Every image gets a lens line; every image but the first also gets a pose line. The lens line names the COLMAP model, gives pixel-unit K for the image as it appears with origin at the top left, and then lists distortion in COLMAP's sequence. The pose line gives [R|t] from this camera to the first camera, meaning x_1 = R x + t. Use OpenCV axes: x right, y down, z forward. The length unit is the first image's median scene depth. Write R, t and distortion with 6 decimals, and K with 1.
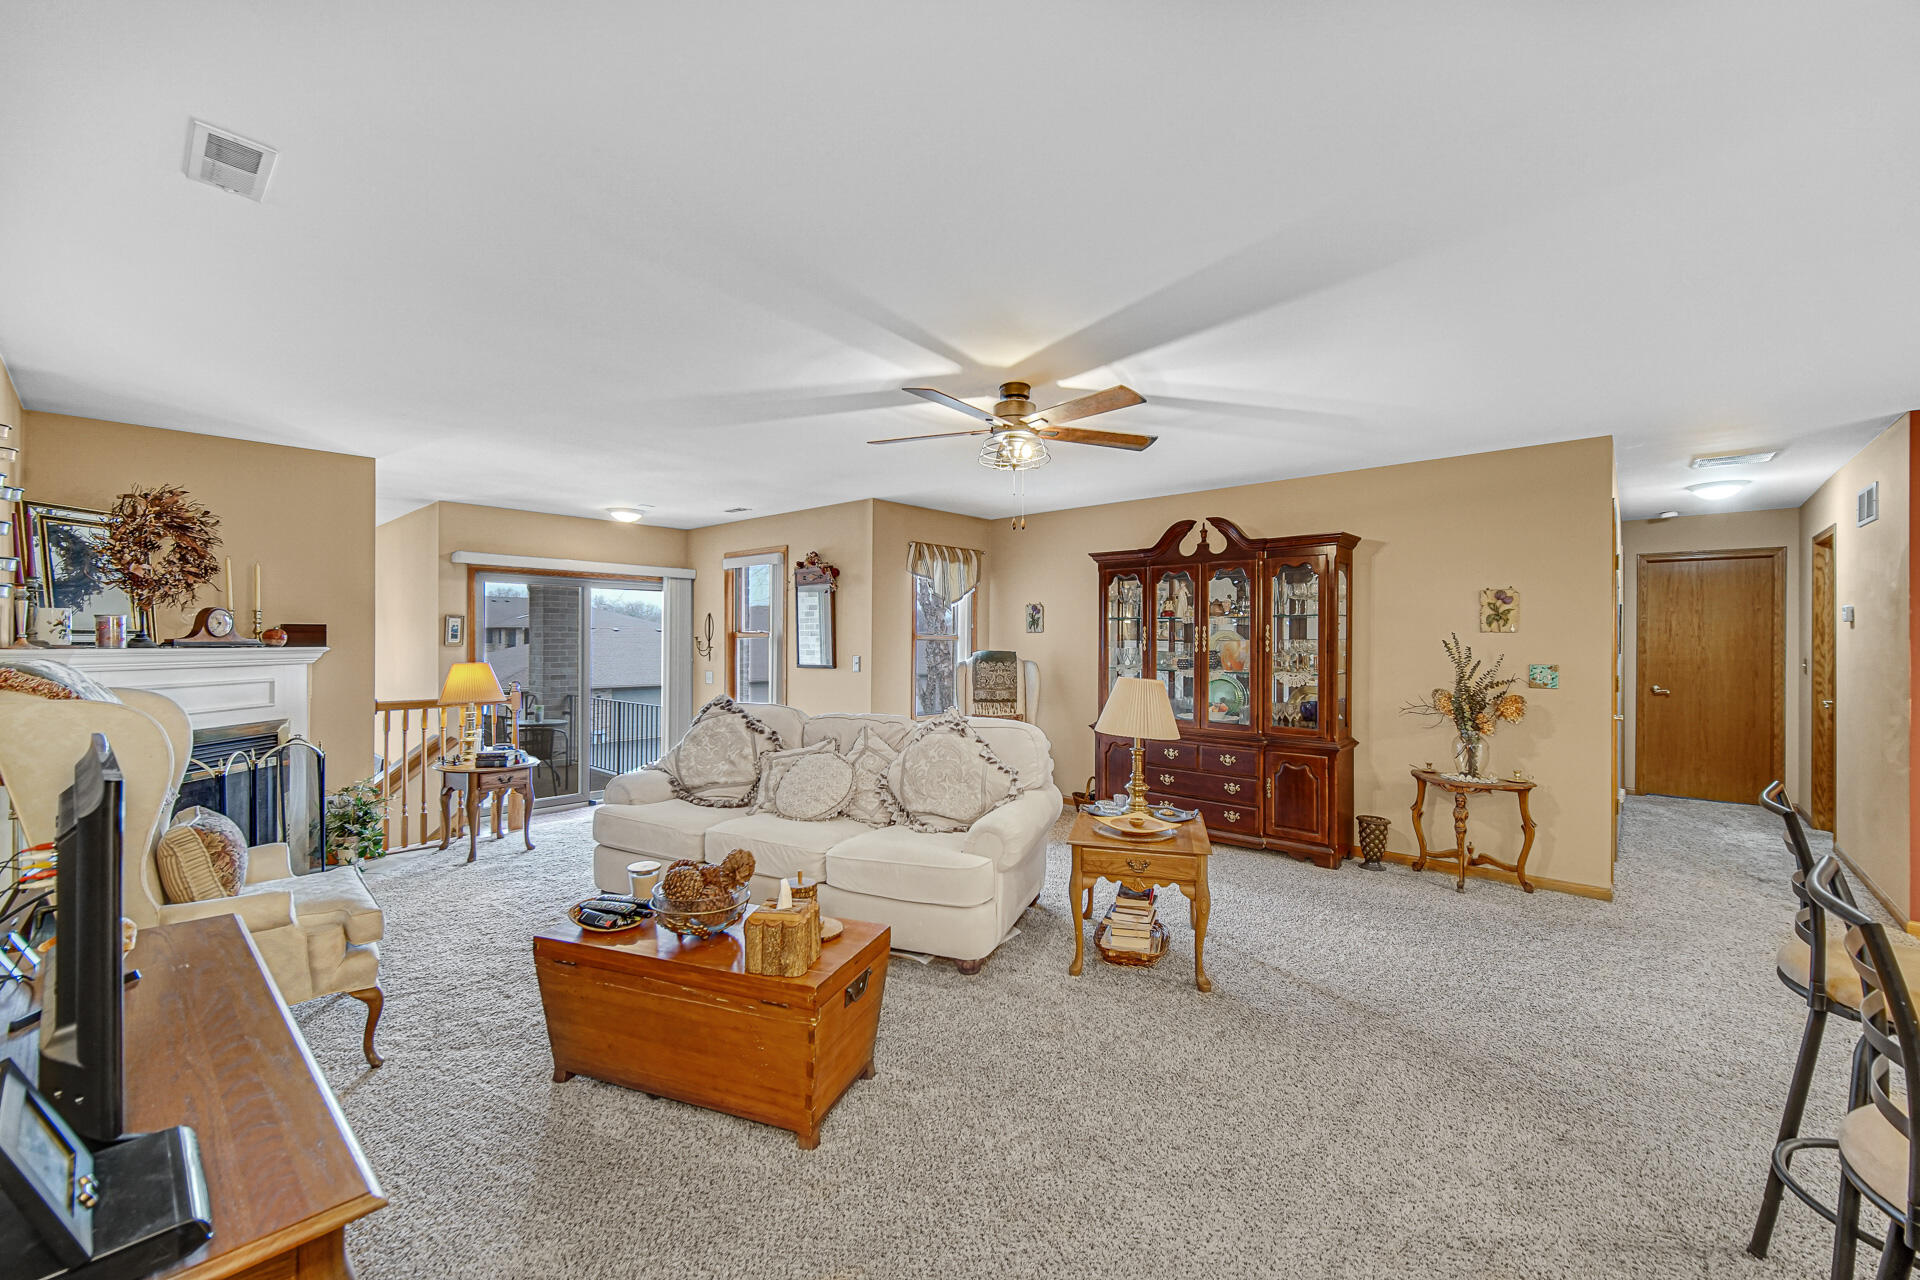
lens RADIAL K [[765.7, 0, 963.0], [0, 765.7, 627.3], [0, 0, 1]] dist [-0.003508, 0.000415]
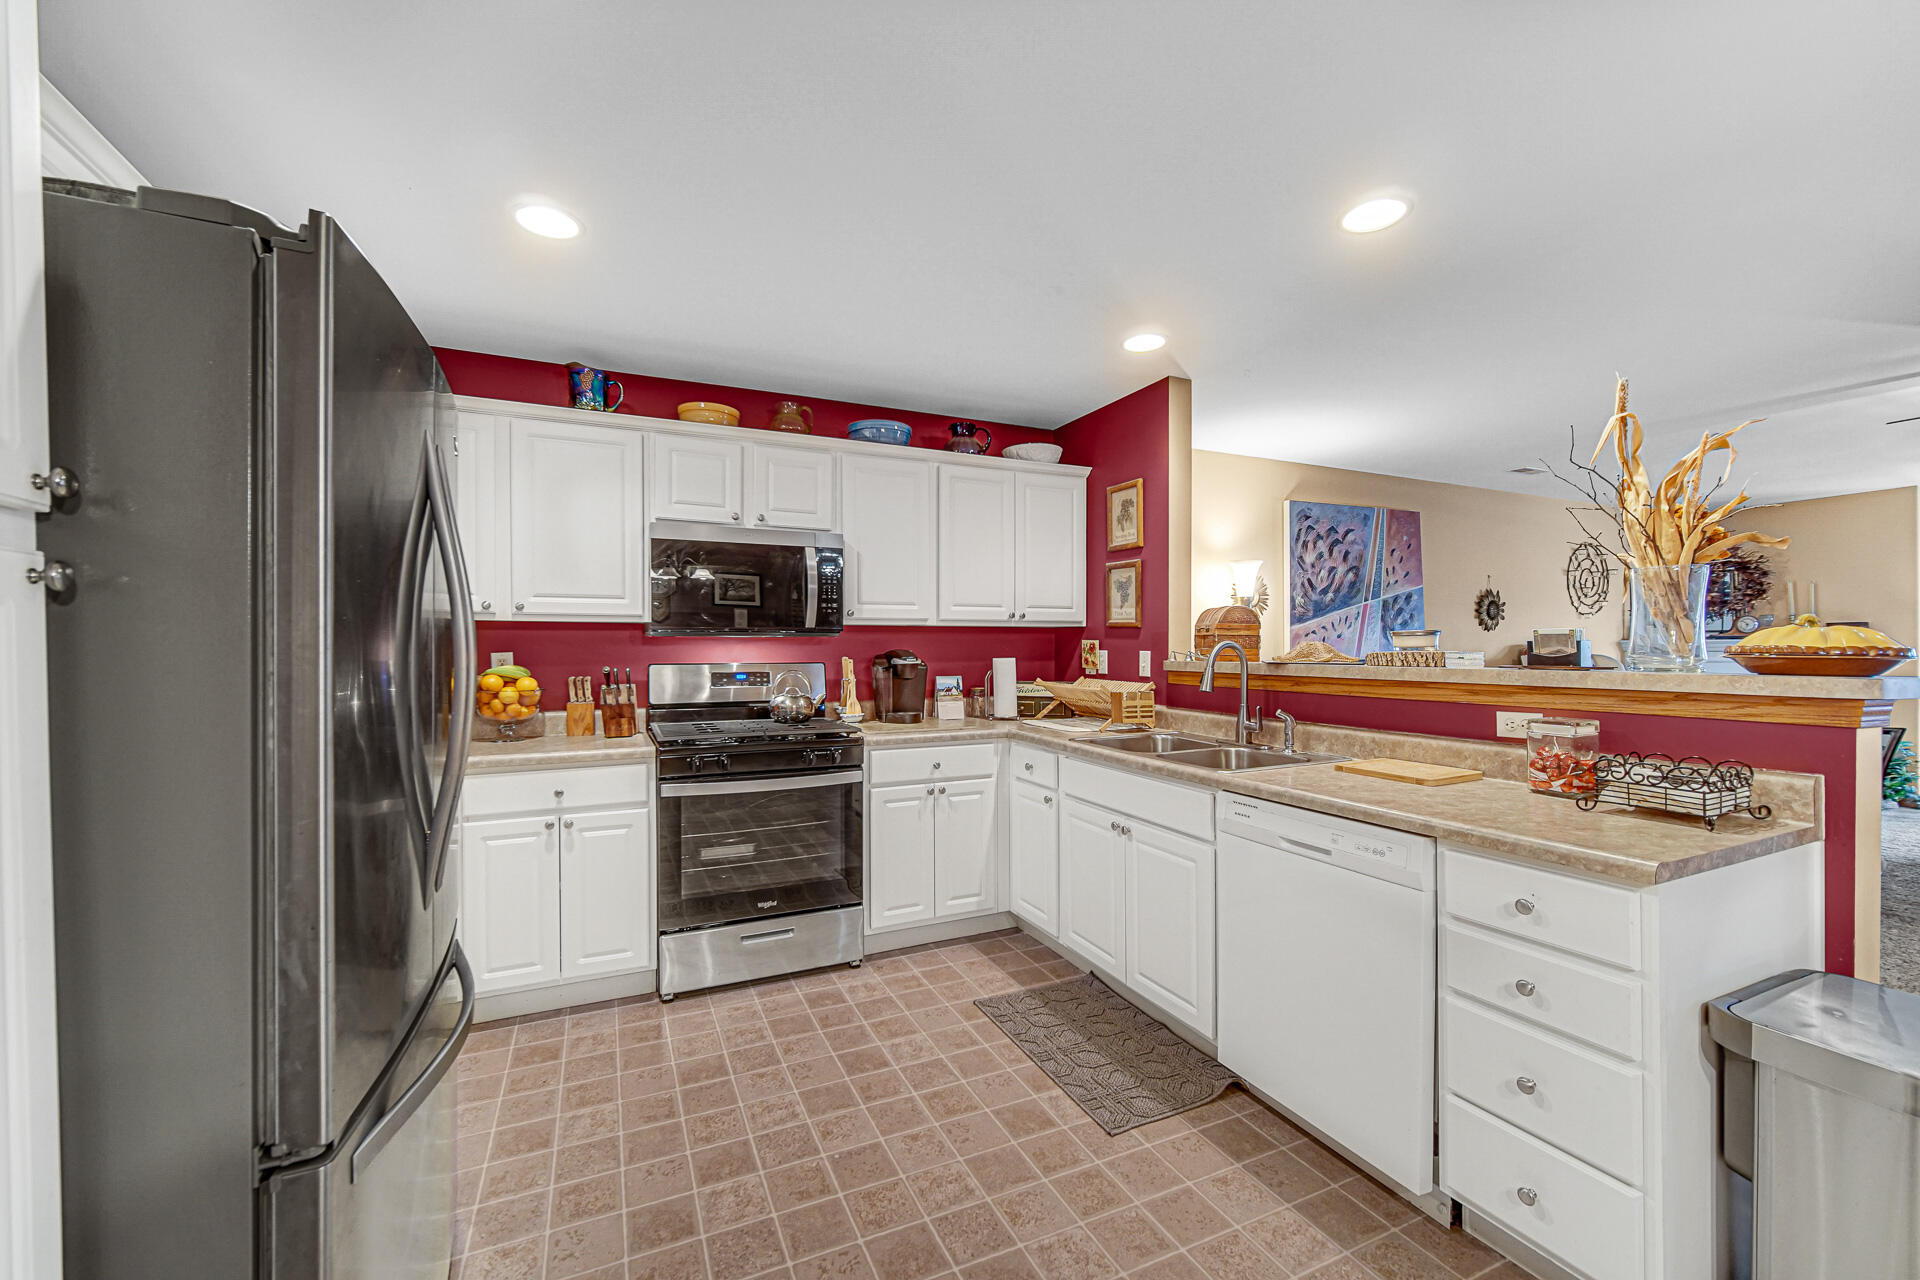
lens RADIAL K [[765.7, 0, 958.1], [0, 765.7, 652.4], [0, 0, 1]] dist [-0.003508, 0.000415]
pose [[-0.390468, 0.003861, -0.920608, 0.865616], [0.021804, 0.999749, -0.005055, 0.018860], [0.920358, -0.022046, -0.390455, 0.041353]]
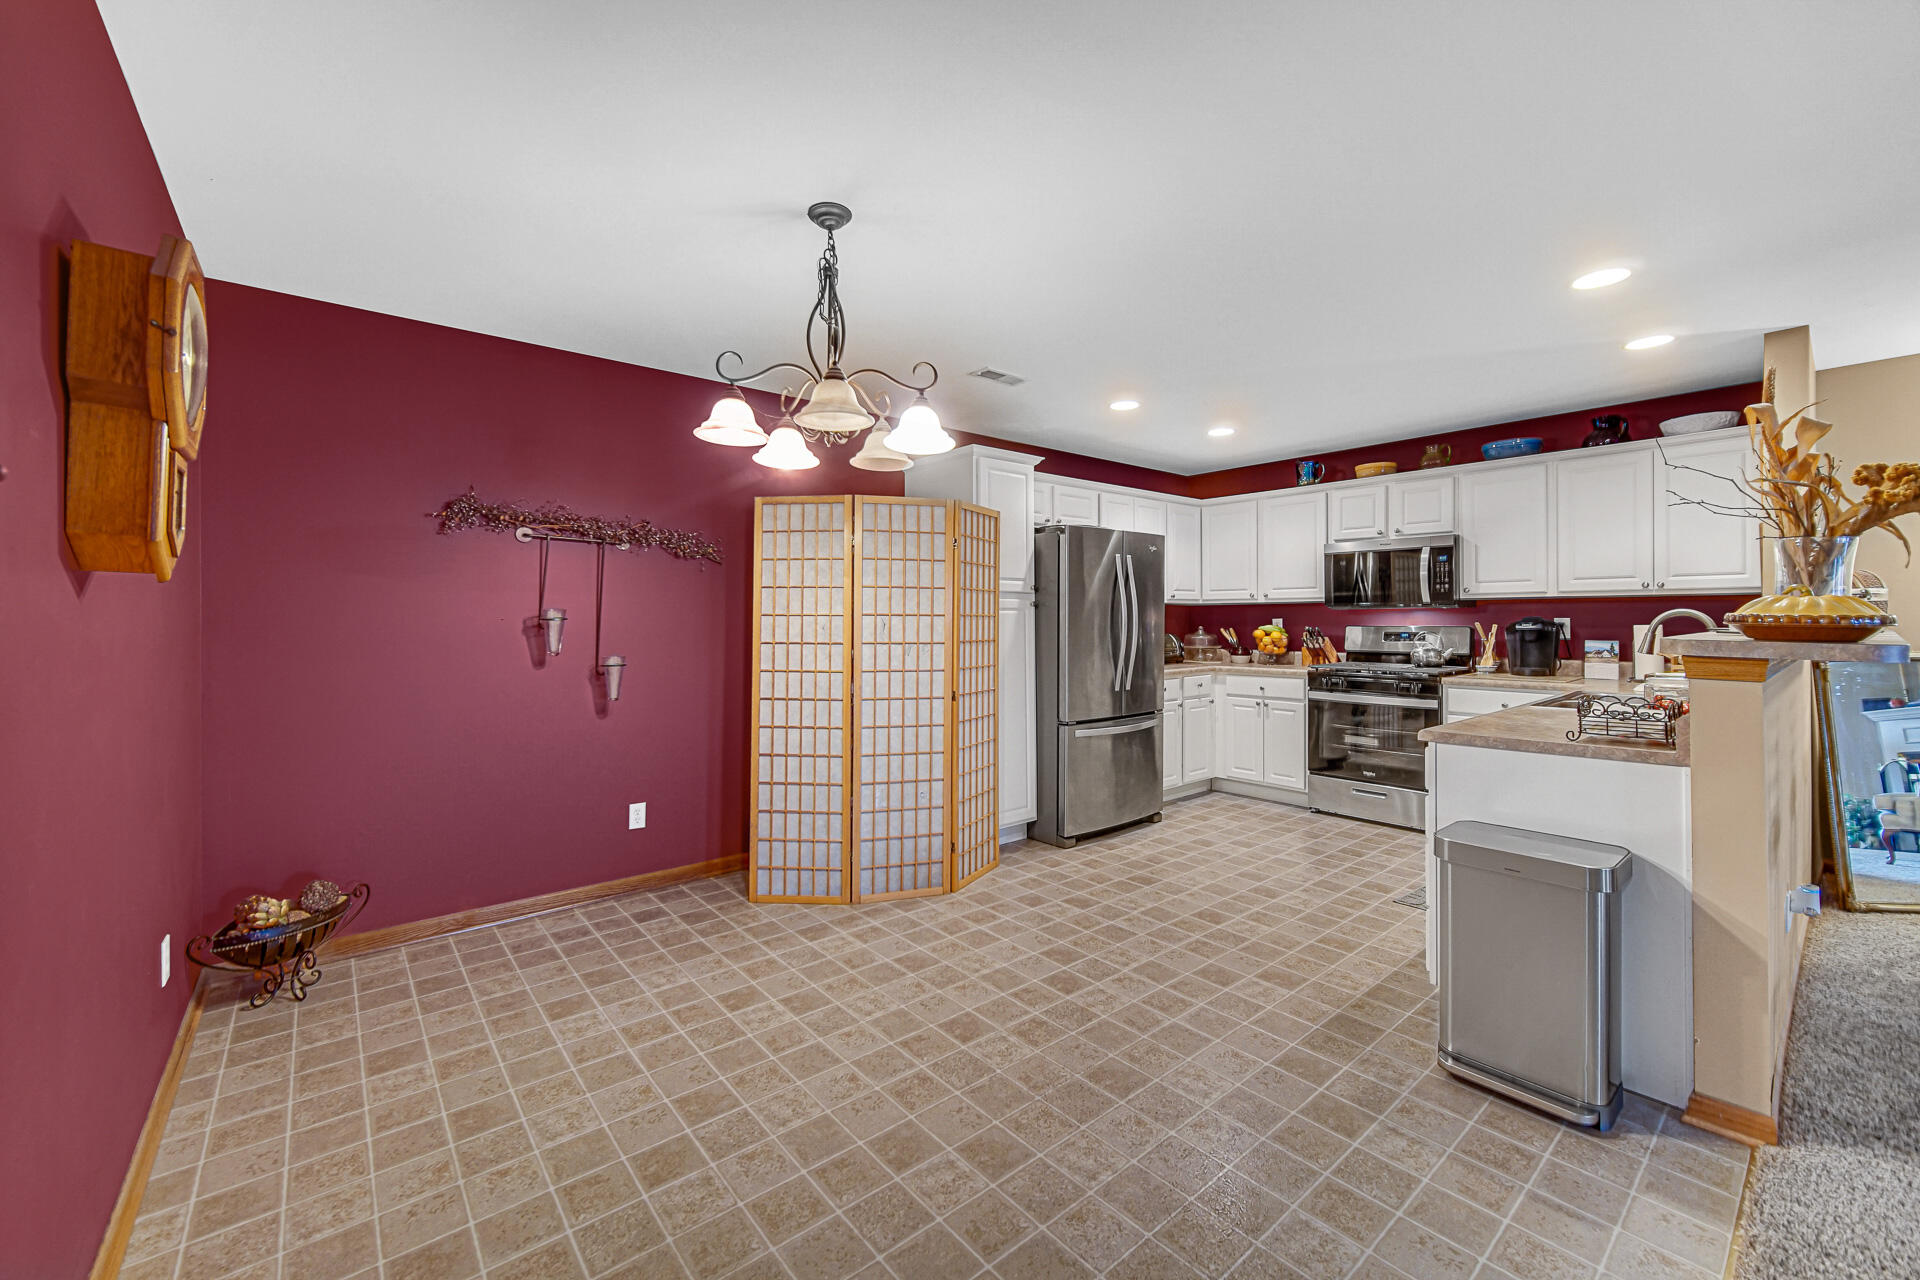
lens RADIAL K [[765.7, 0, 949.9], [0, 765.7, 622.9], [0, 0, 1]] dist [-0.003508, 0.000415]
pose [[-0.988885, -0.000996, 0.148678, 0.769050], [-0.003375, 0.999870, -0.015754, 0.033098], [-0.148643, -0.016081, -0.988760, 0.645263]]
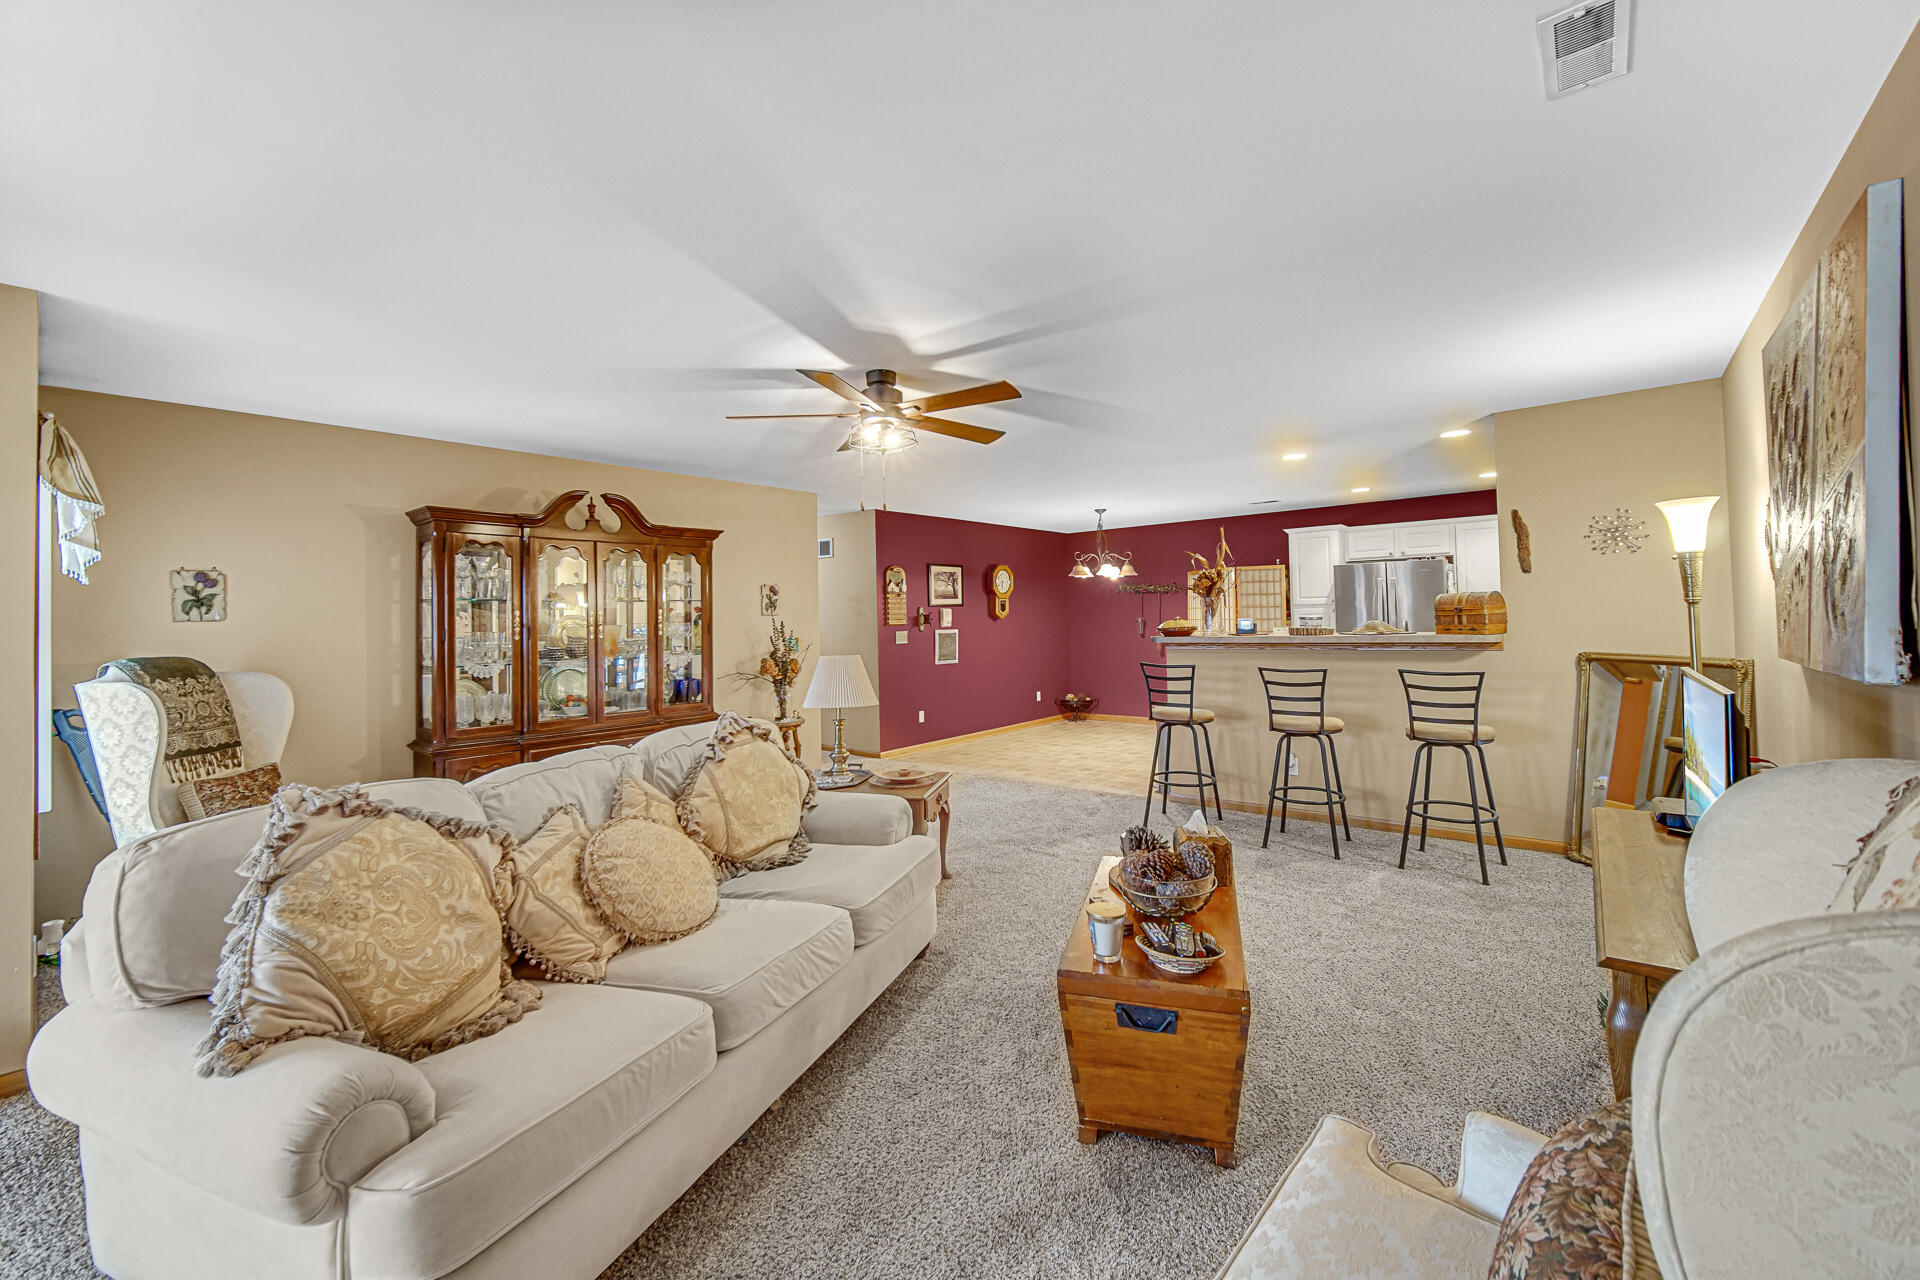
lens RADIAL K [[765.7, 0, 945.9], [0, 765.7, 597.3], [0, 0, 1]] dist [-0.003508, 0.000415]
pose [[-0.019204, 0.021592, 0.999582, -0.575187], [0.002315, 0.999765, -0.021551, 0.003164], [-0.999813, 0.001900, -0.019250, 0.568355]]
